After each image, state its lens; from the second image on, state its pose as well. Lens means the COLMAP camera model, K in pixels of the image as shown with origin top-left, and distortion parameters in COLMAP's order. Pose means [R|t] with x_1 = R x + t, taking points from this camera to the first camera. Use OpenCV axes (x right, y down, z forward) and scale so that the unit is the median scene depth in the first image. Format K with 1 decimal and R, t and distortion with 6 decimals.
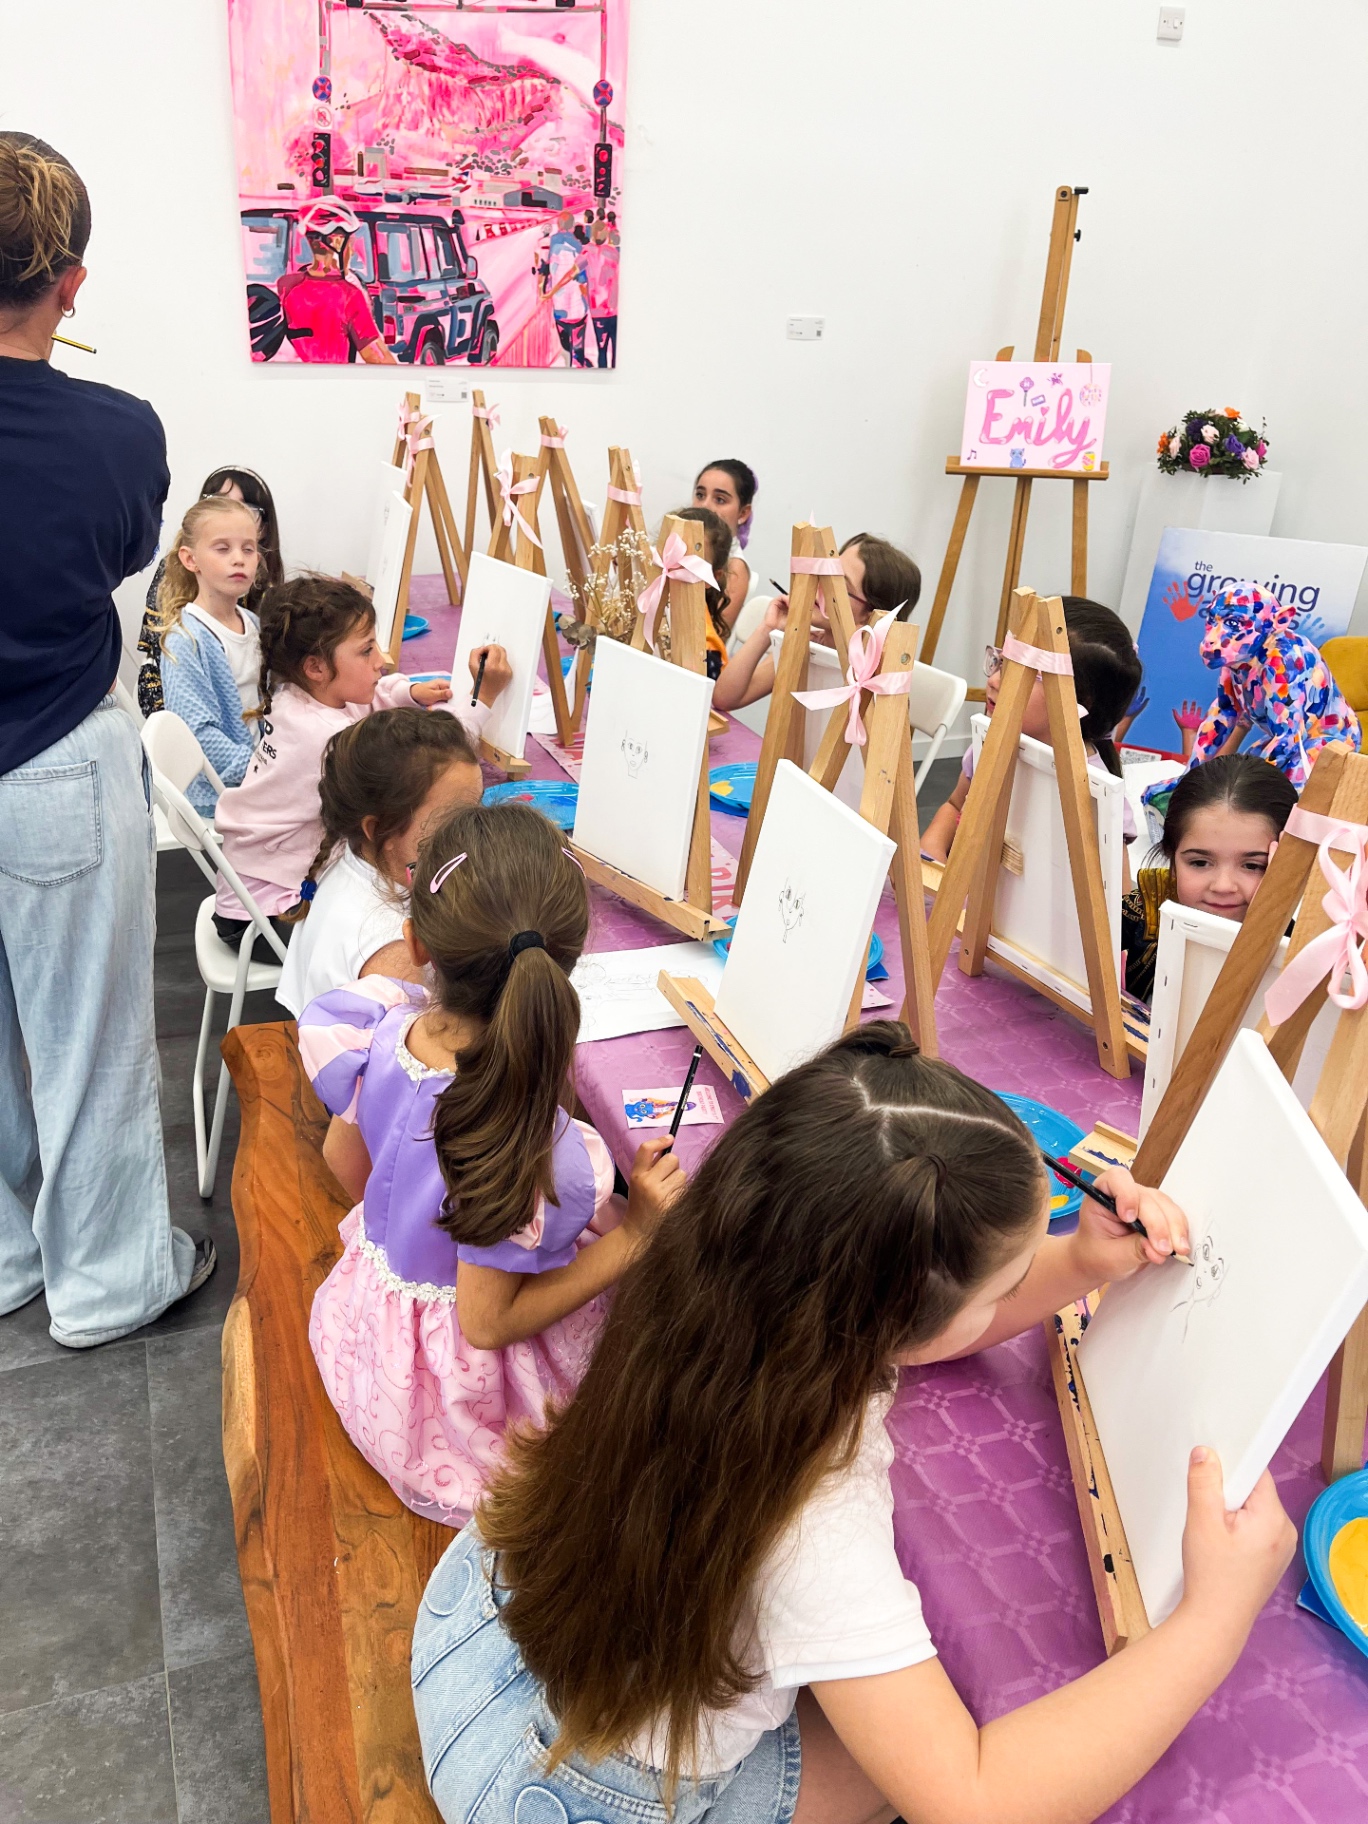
lens RADIAL K [[1371.3, 0, 669.2], [0, 1371.3, 948.0], [0, 0, 1]] dist [0.086418, -0.134789]
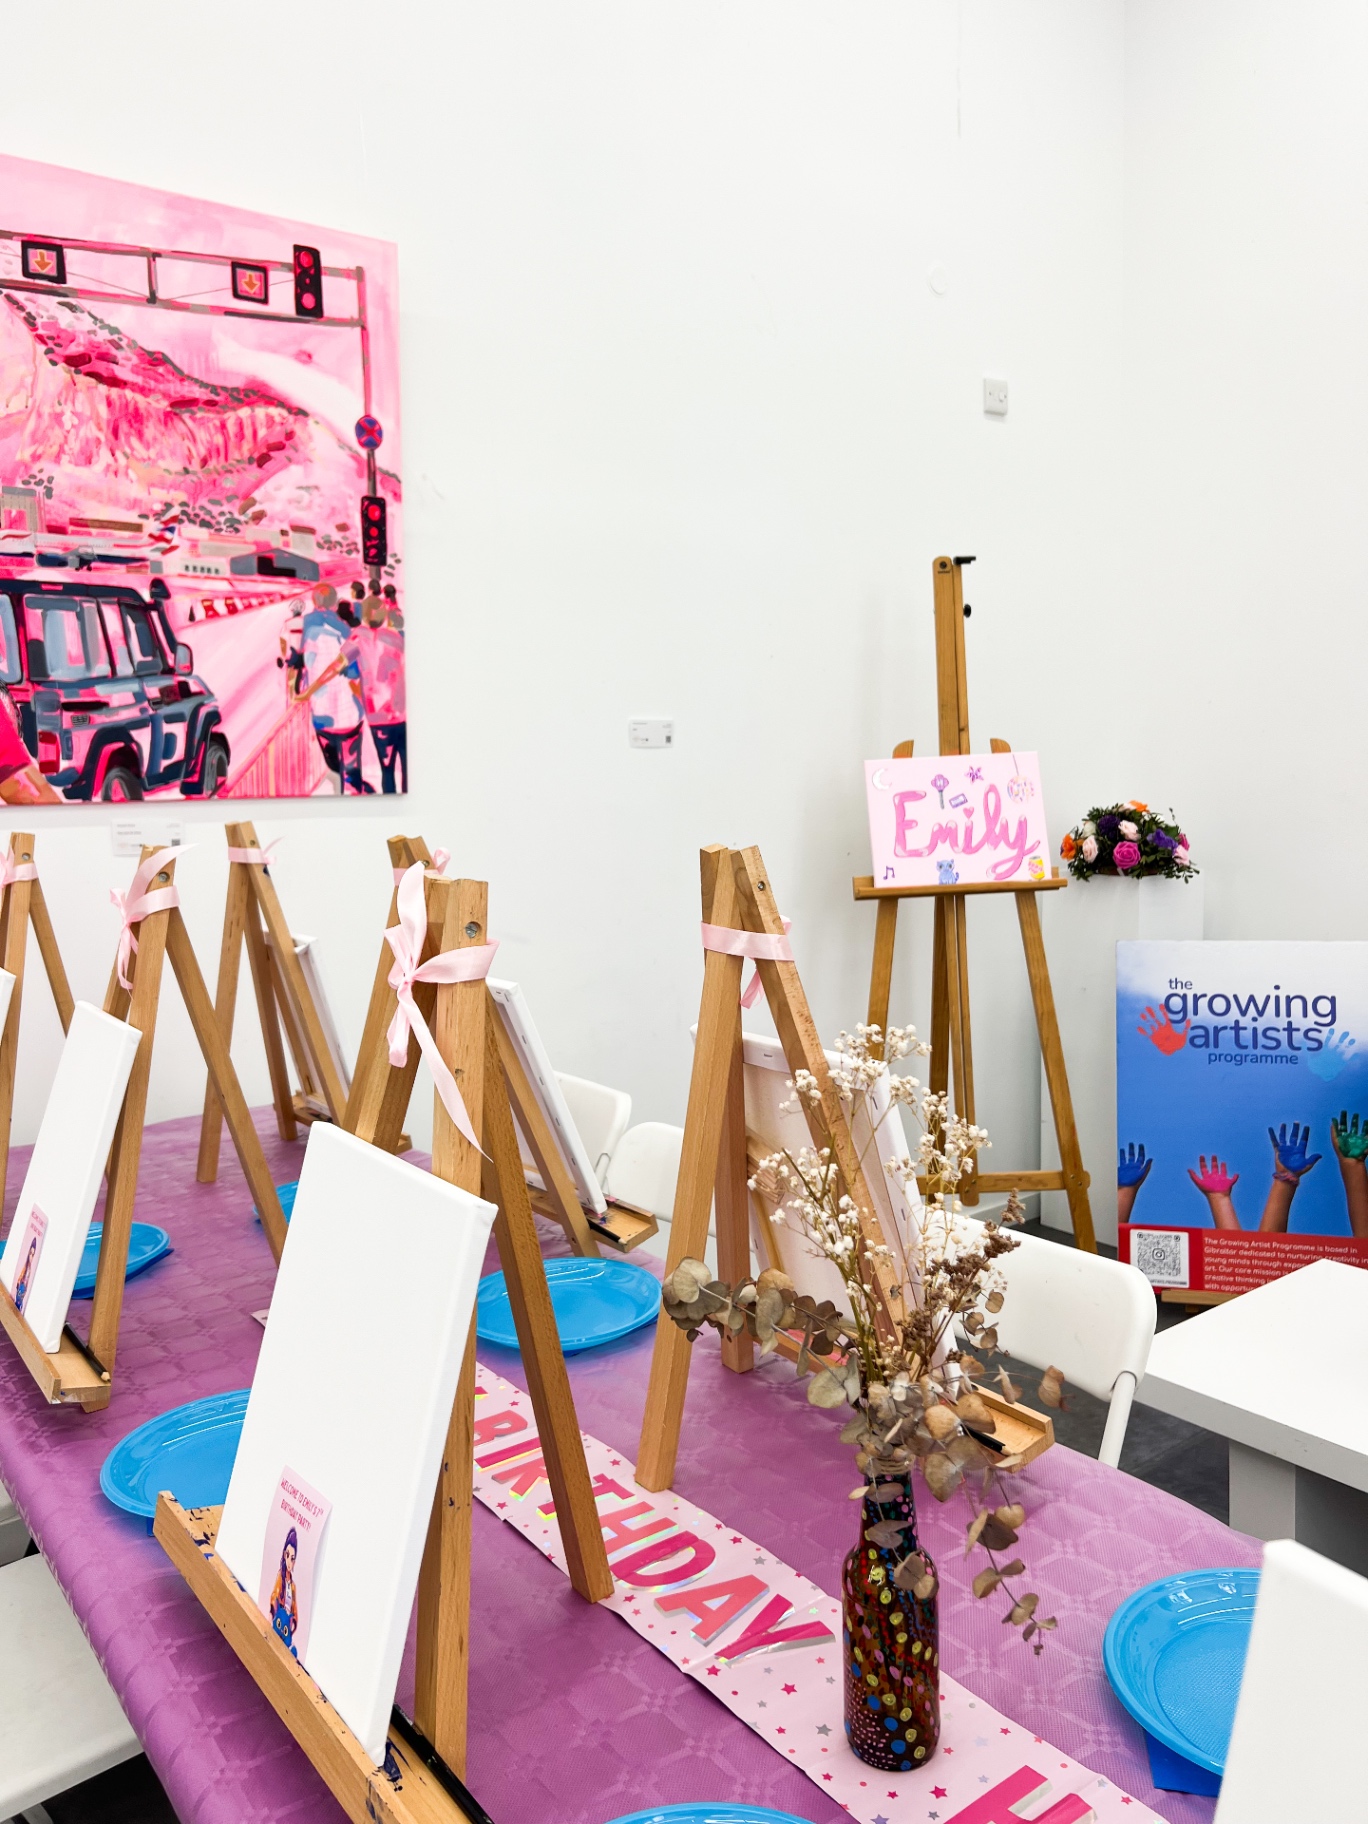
lens RADIAL K [[1380.5, 0, 684.0], [0, 1380.5, 912.0], [0, 0, 1]] dist [0.007571, 0.007913]
pose [[0.959844, -0.087156, 0.266652, -0.100430], [0.173334, 0.931622, -0.319430, -0.133632], [-0.220579, 0.352823, 0.909319, 0.404161]]
